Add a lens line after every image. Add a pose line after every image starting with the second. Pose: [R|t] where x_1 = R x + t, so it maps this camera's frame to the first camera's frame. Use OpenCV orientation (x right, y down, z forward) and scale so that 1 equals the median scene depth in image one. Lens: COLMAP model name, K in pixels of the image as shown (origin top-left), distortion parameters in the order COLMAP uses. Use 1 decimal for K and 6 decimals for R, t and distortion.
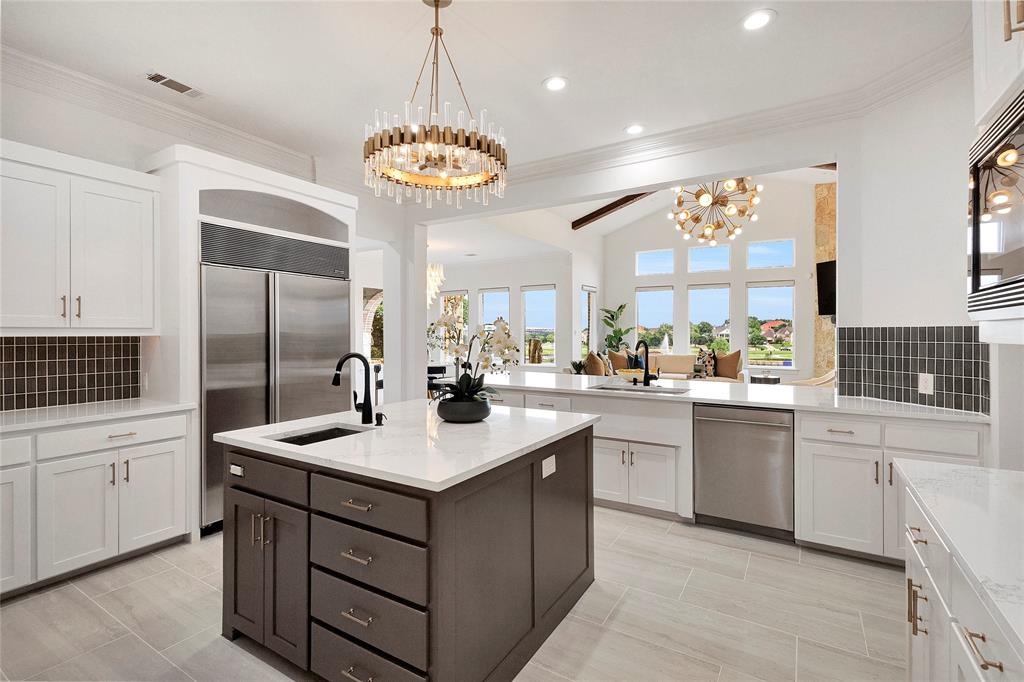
lens RADIAL K [[471.9, 0, 509.1], [0, 471.9, 335.9], [0, 0, 1]] dist [-0.002542, -0.000326]
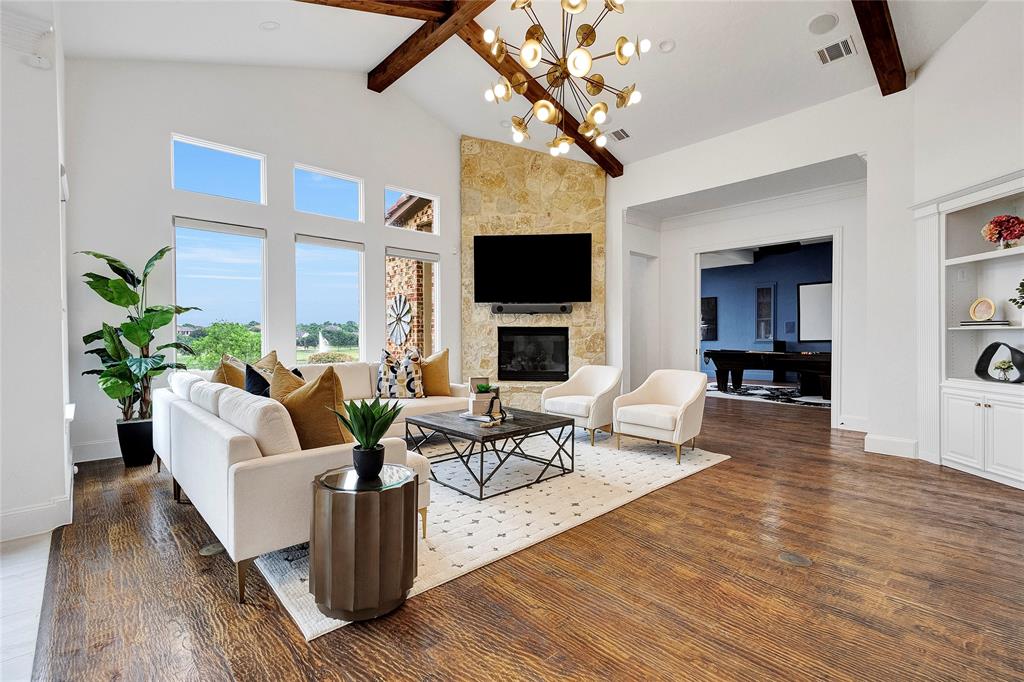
lens RADIAL K [[467.6, 0, 512.7], [0, 467.6, 338.1], [0, 0, 1]] dist [0.007857, -0.000696]
pose [[0.269400, -0.003837, 0.963021, -0.072187], [0.010781, 0.999941, 0.000968, 0.014157], [-0.962968, 0.010121, 0.269426, 0.679119]]
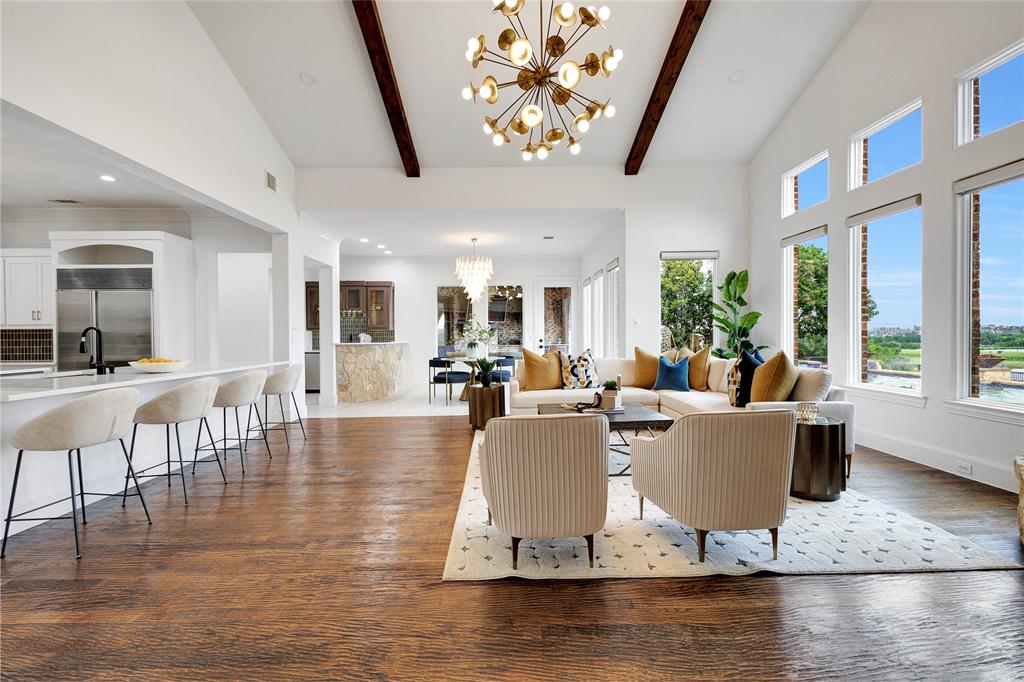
lens RADIAL K [[467.6, 0, 512.7], [0, 467.6, 338.1], [0, 0, 1]] dist [0.007857, -0.000696]
pose [[0.540600, 0.001847, -0.841278, 0.650124], [0.002147, 0.999991, 0.003575, 0.013292], [0.841277, -0.003739, 0.540591, 0.499359]]
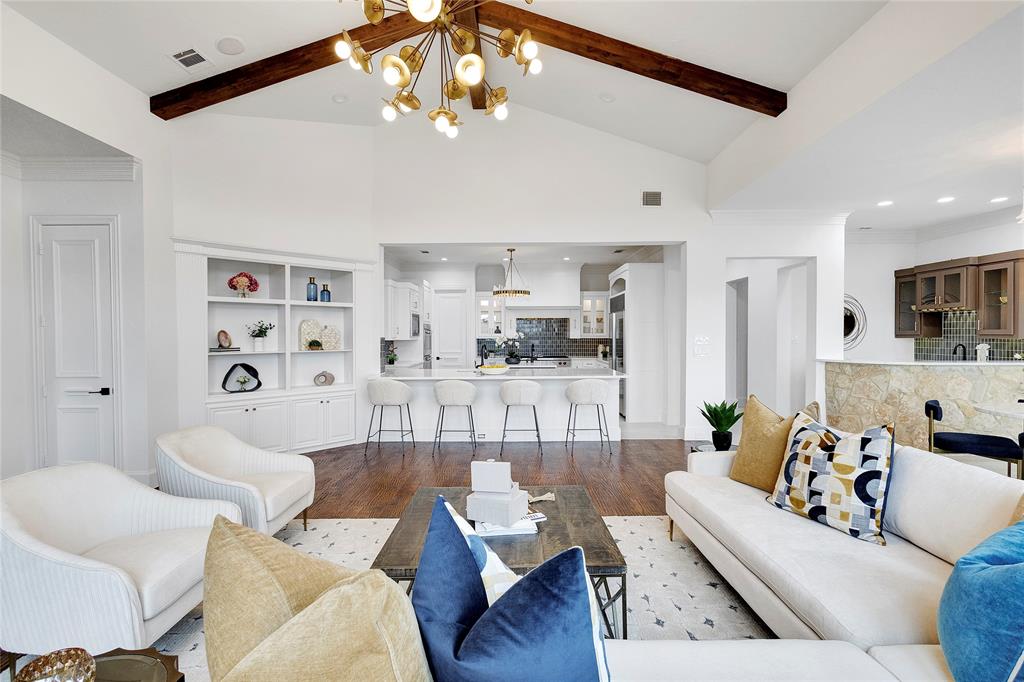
lens RADIAL K [[467.6, 0, 512.7], [0, 467.6, 338.1], [0, 0, 1]] dist [0.007857, -0.000696]
pose [[-0.853426, 0.009514, -0.521128, 0.440186], [0.003206, 0.999910, 0.013004, -0.013498], [0.521205, 0.009427, -0.853380, 1.025042]]
